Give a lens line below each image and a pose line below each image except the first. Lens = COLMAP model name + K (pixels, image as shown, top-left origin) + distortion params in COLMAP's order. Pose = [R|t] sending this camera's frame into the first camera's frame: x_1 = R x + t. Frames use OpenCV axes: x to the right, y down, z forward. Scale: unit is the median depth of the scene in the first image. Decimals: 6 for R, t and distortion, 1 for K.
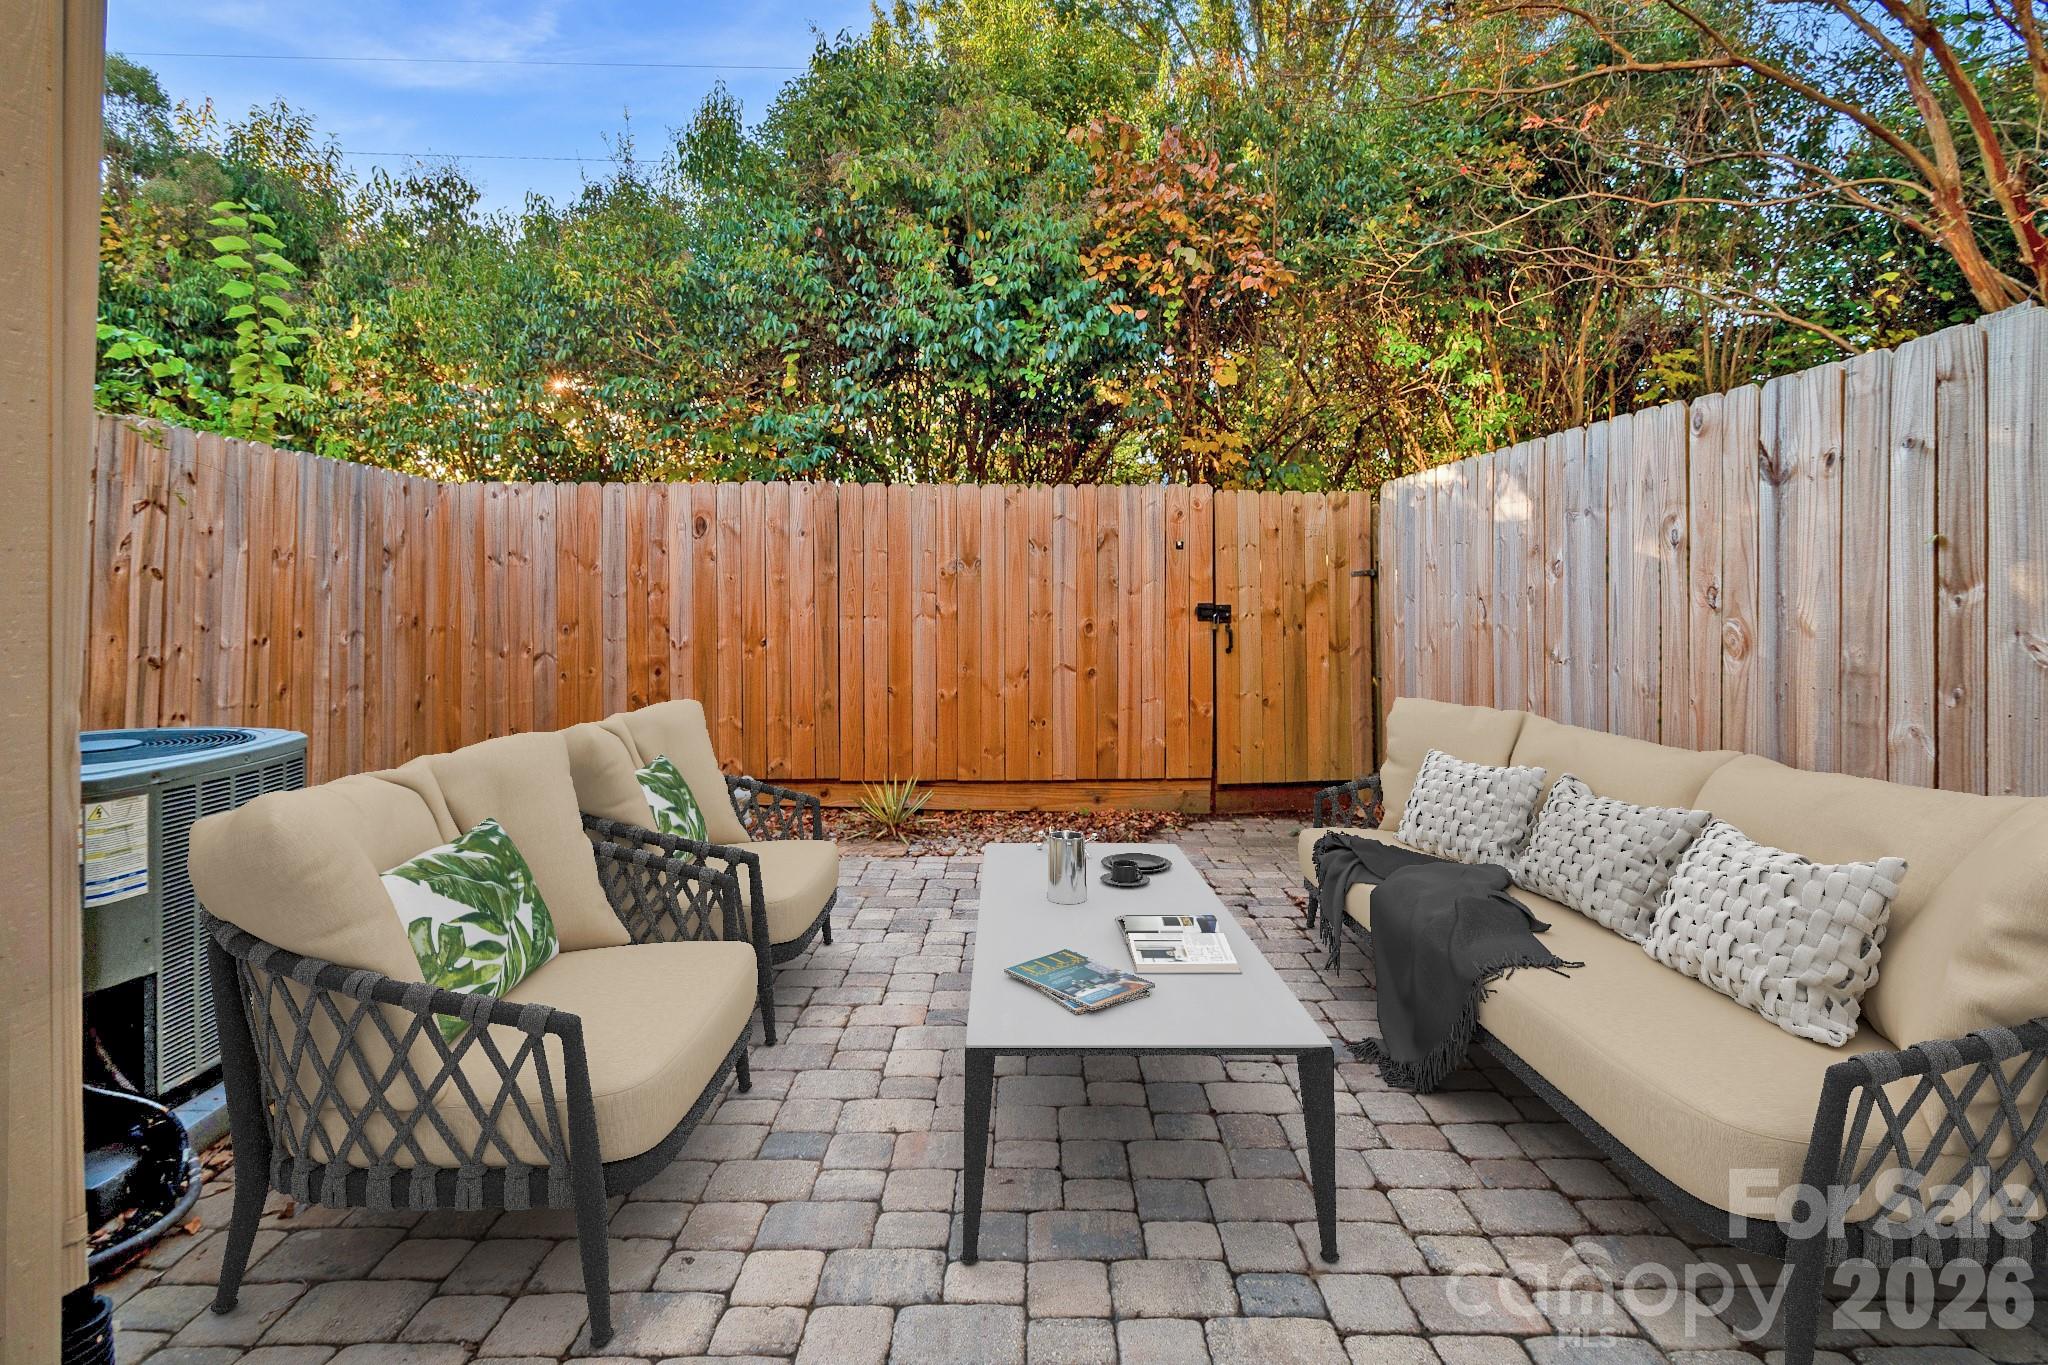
lens RADIAL K [[937.9, 0, 1003.2], [0, 937.9, 610.2], [0, 0, 1]] dist [0.004993, 0.000359]
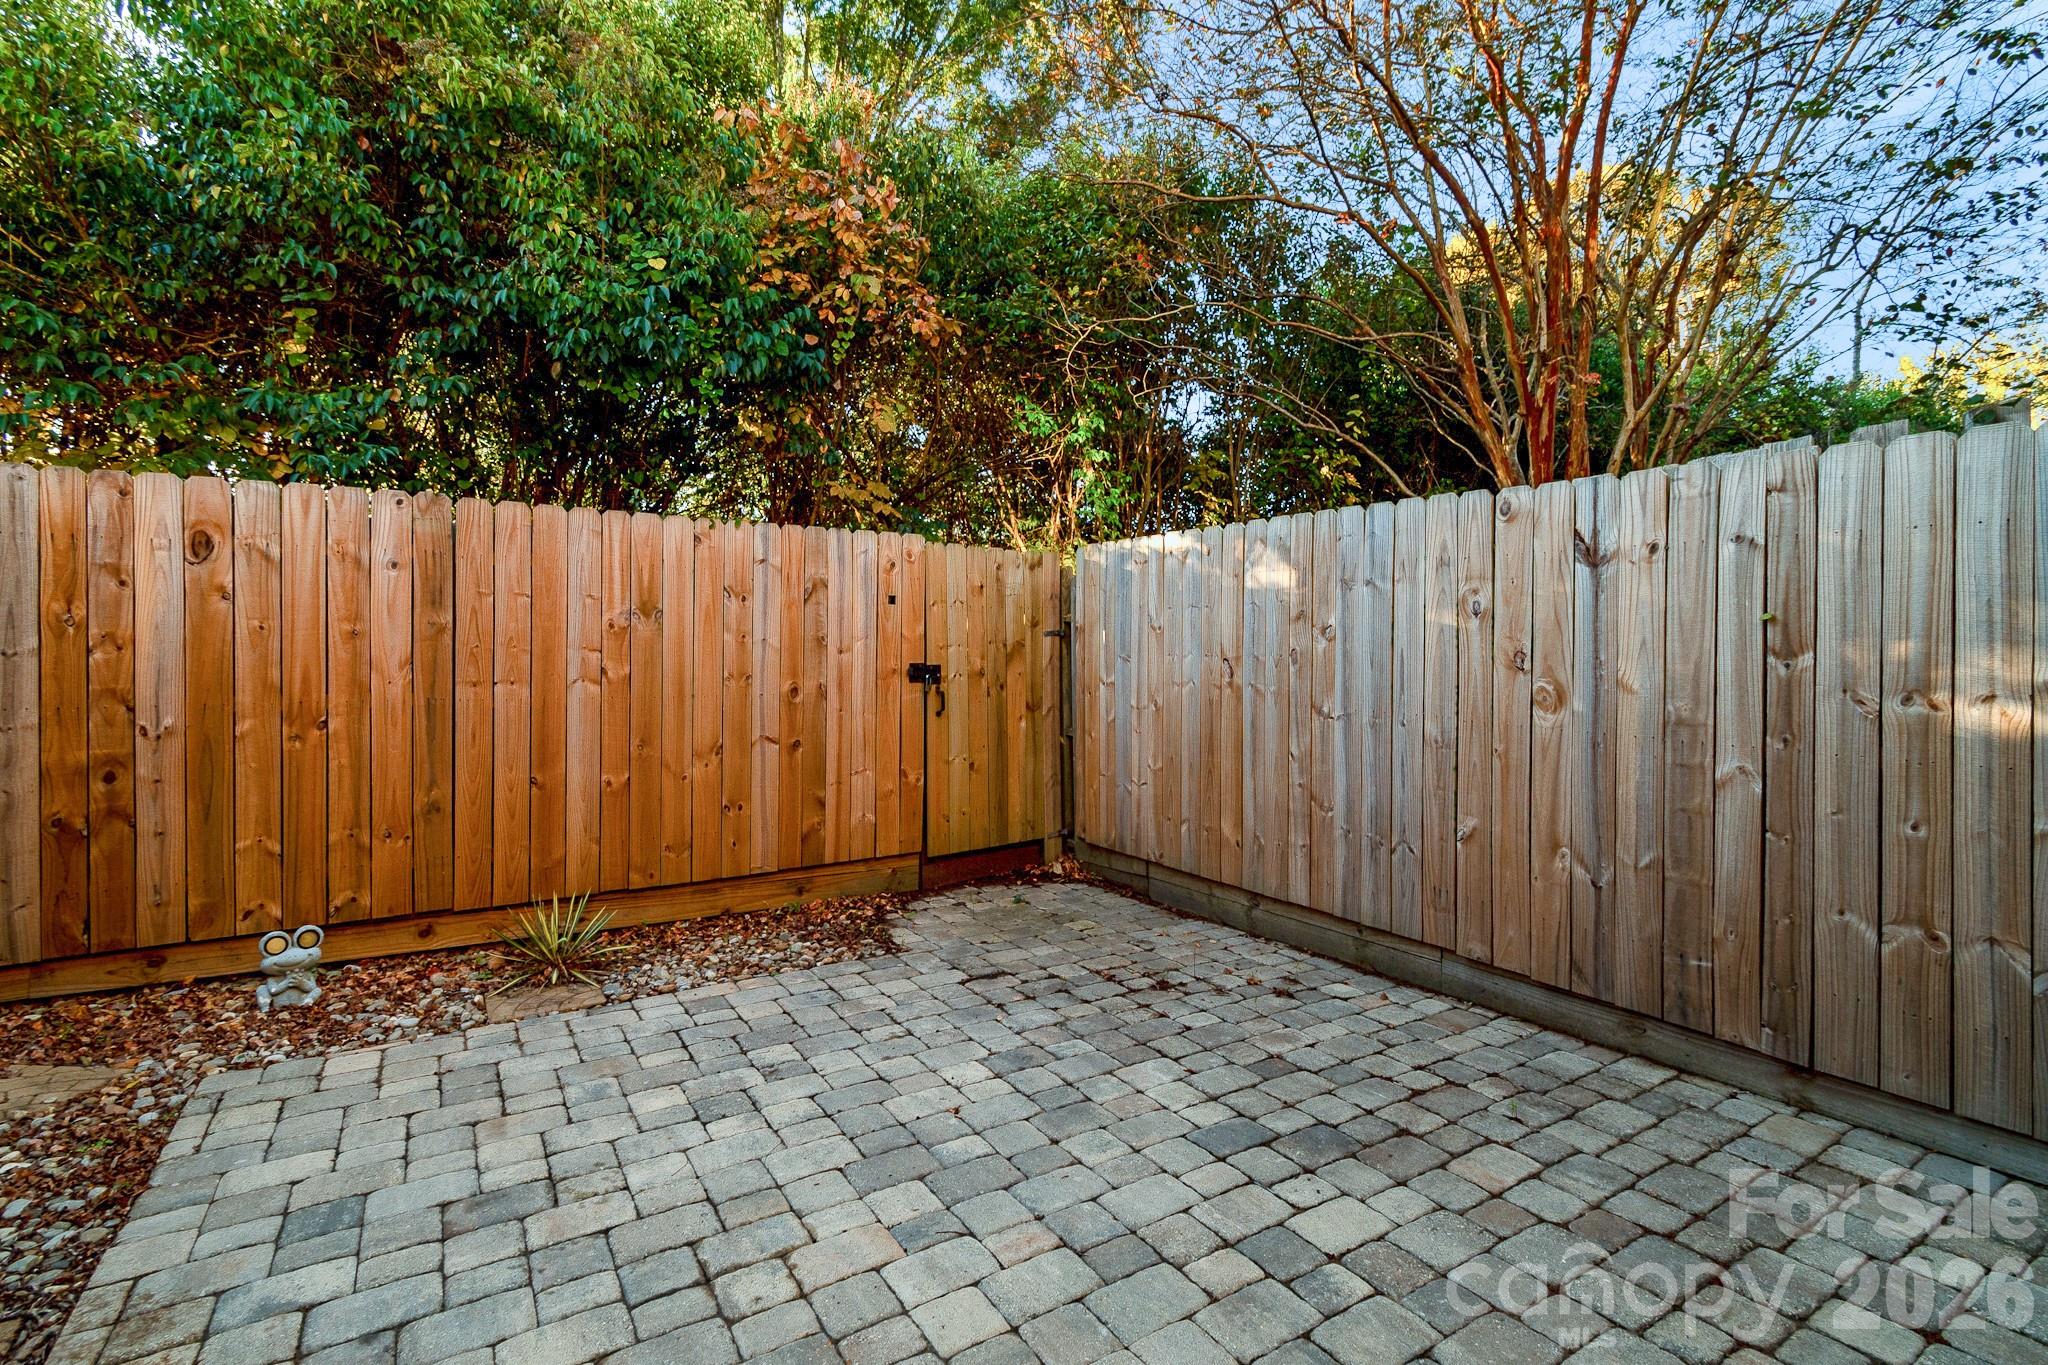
lens RADIAL K [[937.9, 0, 1019.9], [0, 937.9, 667.8], [0, 0, 1]] dist [0.004993, 0.000359]
pose [[0.851540, -0.005587, 0.524260, -0.183889], [0.004626, 0.999984, 0.003143, -0.005398], [-0.524270, -0.000251, 0.851552, 0.160183]]
